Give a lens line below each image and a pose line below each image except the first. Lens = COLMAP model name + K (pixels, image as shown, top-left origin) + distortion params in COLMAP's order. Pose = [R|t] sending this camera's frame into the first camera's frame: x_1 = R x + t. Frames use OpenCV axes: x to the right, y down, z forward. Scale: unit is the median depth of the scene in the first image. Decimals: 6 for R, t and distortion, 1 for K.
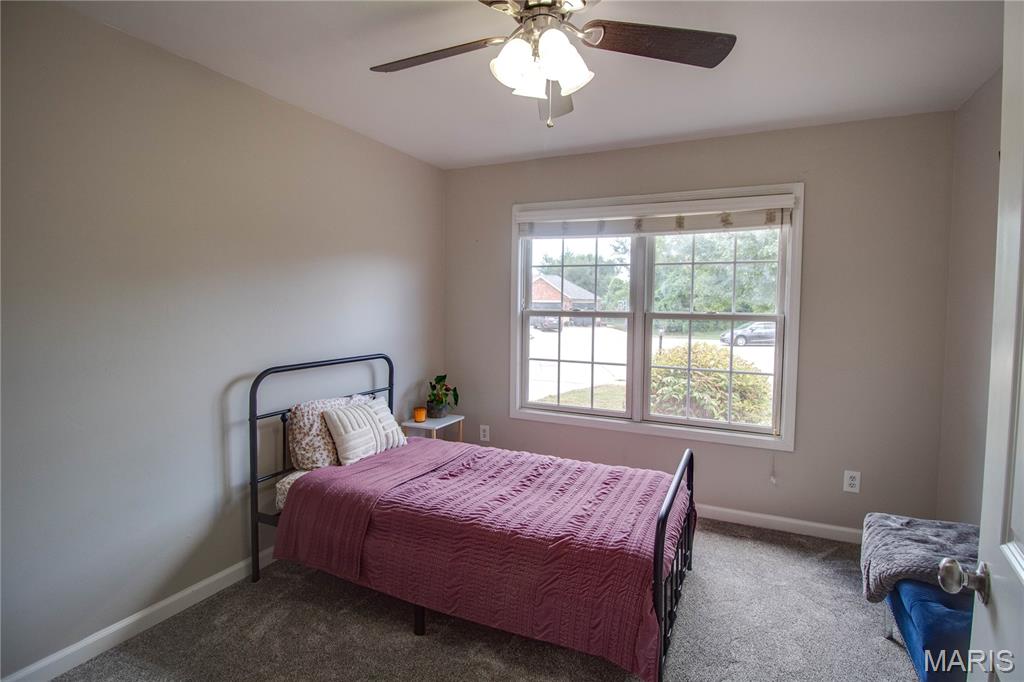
lens RADIAL K [[491.0, 0, 512.5], [0, 491.0, 326.1], [0, 0, 1]] dist [-0.004337, -0.000659]
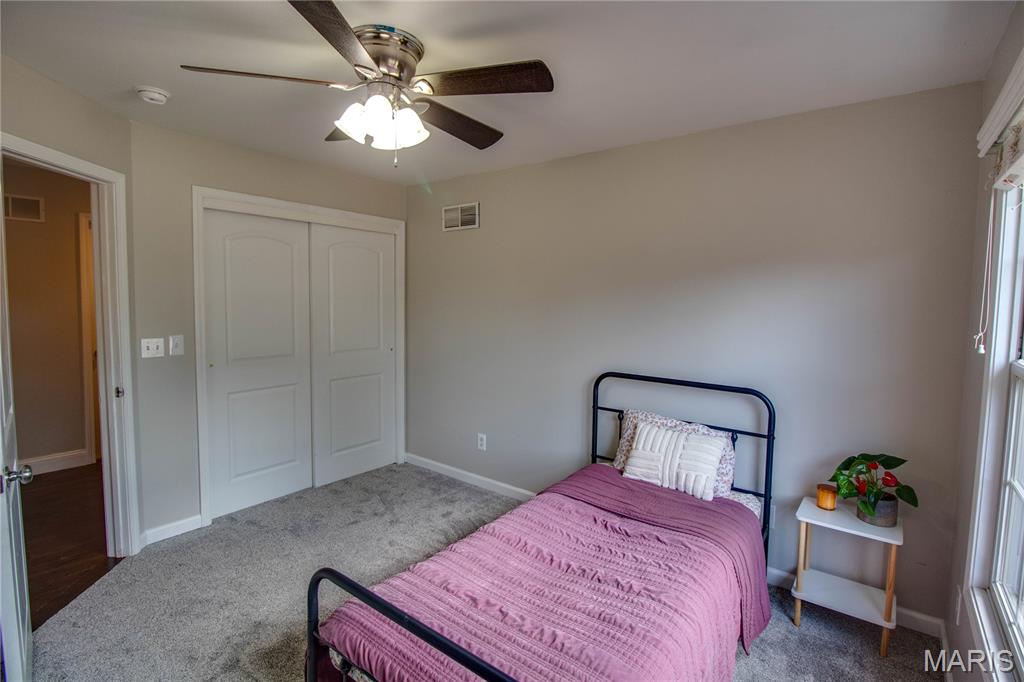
lens RADIAL K [[498.9, 0, 523.7], [0, 498.9, 328.9], [0, 0, 1]] dist [0.002052, -0.014655]
pose [[-0.199662, 0.051459, -0.978513, 0.707797], [-0.064801, 0.995740, 0.065587, -0.081194], [0.977720, 0.076504, -0.195477, 0.957023]]
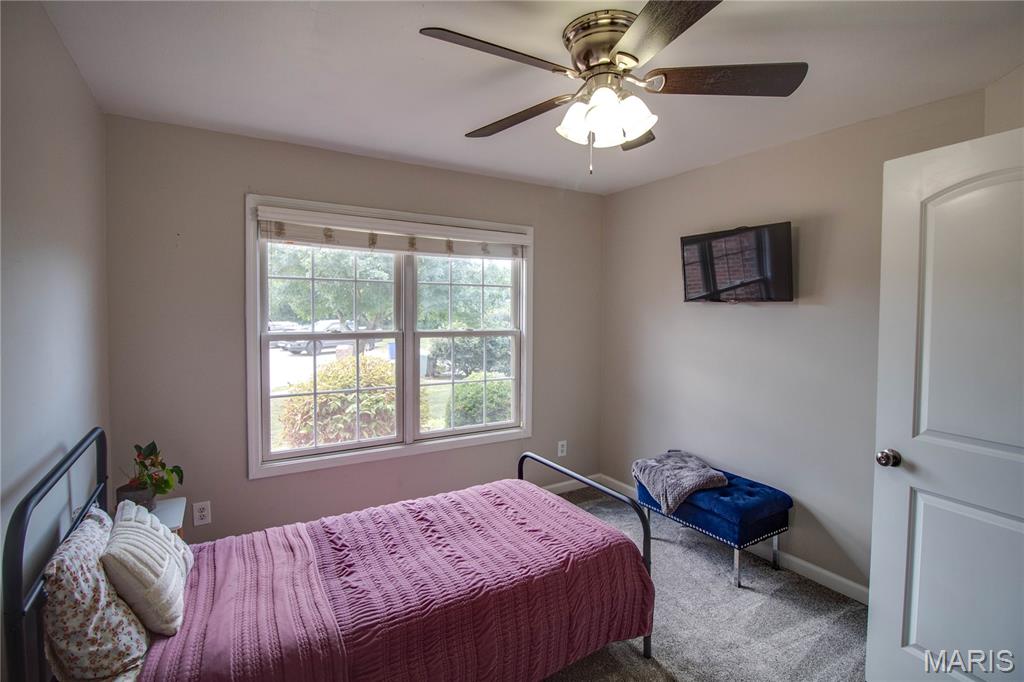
lens RADIAL K [[498.9, 0, 523.7], [0, 498.9, 328.9], [0, 0, 1]] dist [0.002052, -0.014655]
pose [[0.544556, -0.040518, 0.837745, -0.584648], [0.036670, 0.999028, 0.024482, -0.064959], [-0.837922, 0.017389, 0.545512, 0.344196]]
